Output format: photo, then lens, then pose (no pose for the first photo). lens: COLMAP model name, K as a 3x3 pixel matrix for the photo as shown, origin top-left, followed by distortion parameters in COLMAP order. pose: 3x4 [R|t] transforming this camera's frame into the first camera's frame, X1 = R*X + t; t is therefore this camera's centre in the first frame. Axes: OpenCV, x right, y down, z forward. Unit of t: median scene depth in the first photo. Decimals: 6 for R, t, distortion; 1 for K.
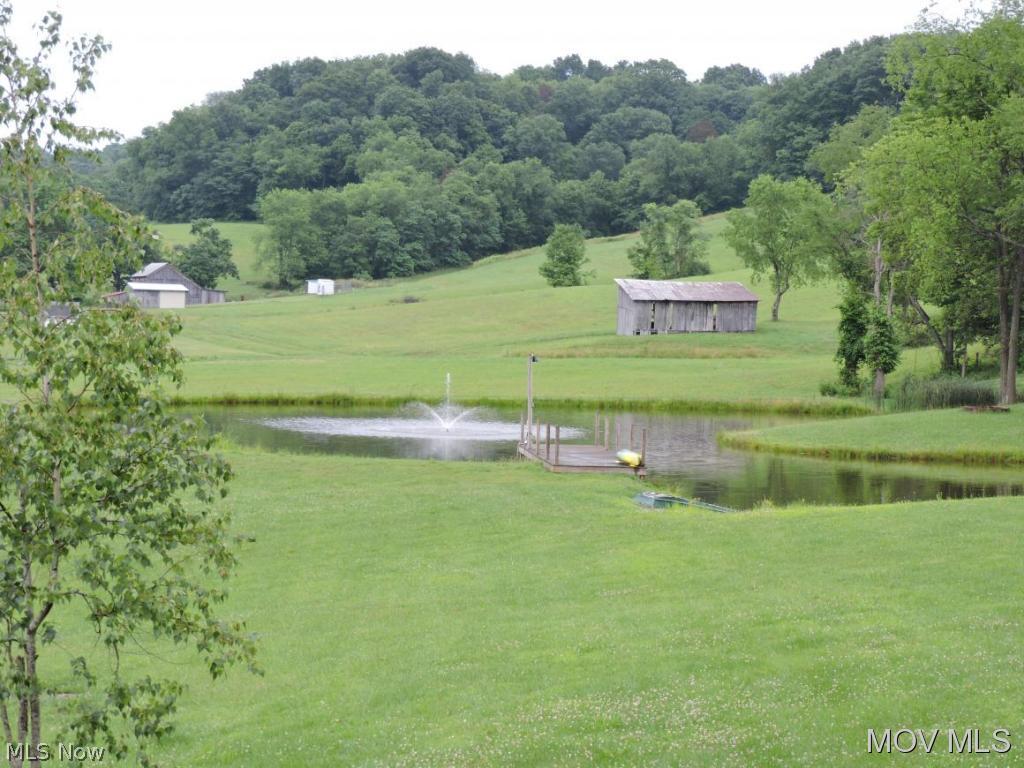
lens RADIAL K [[2525.4, 0, 511.6], [0, 2525.4, 384.1], [0, 0, 1]] dist [-0.002534, 0.000000]
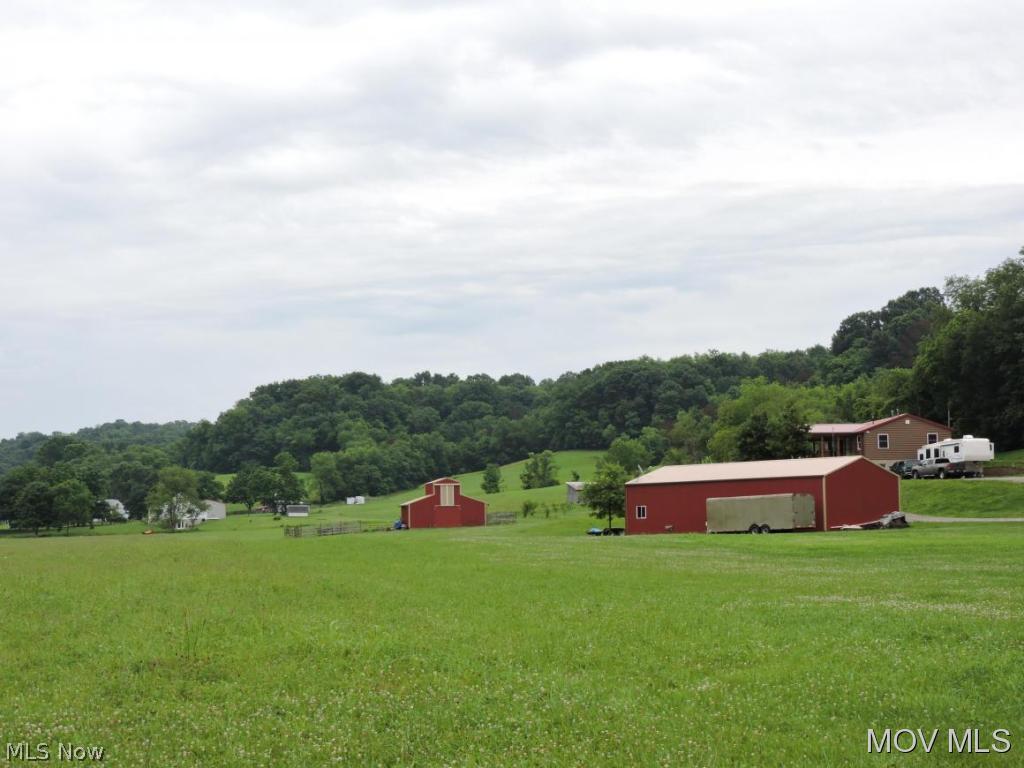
lens RADIAL K [[1791.9, 0, 512.2], [0, 1791.9, 384.1], [0, 0, 1]] dist [-0.041027, 0.000000]
pose [[0.991292, -0.031968, 0.127746, -0.099097], [0.045828, 0.993194, -0.107074, 0.020821], [-0.123453, 0.111996, 0.986010, -0.320570]]
